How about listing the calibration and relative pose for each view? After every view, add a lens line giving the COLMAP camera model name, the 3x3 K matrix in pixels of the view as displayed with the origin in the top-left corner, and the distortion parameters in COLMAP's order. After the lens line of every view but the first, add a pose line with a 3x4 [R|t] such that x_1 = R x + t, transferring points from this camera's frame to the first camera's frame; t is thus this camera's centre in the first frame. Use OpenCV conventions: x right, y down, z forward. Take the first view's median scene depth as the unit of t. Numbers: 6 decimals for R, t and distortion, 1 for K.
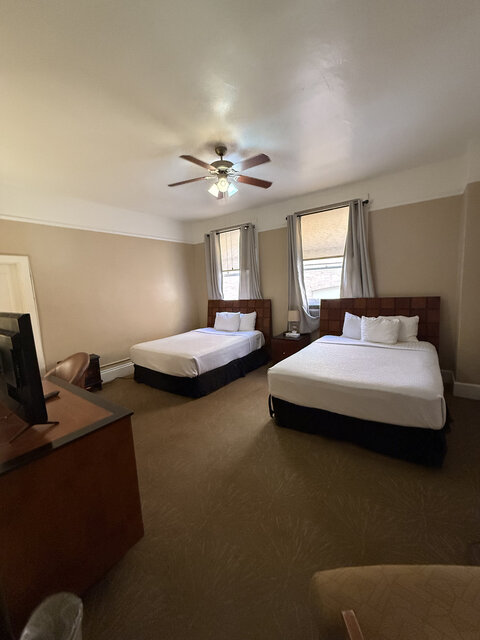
lens RADIAL K [[254.4, 0, 240.5], [0, 254.4, 318.8], [0, 0, 1]] dist [-0.000049, 0.000085]
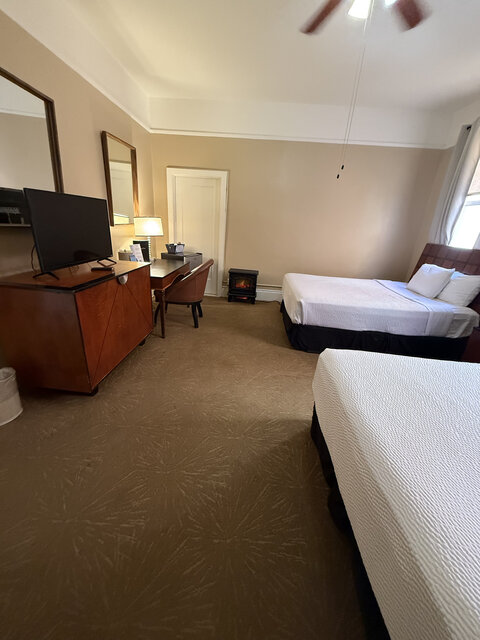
lens RADIAL K [[254.4, 0, 240.5], [0, 254.4, 318.8], [0, 0, 1]] dist [-0.000049, 0.000085]
pose [[0.515011, 0.387768, -0.764460, 0.344261], [-0.205571, 0.921675, 0.329022, -0.018290], [0.832168, -0.012299, 0.554387, 0.391971]]
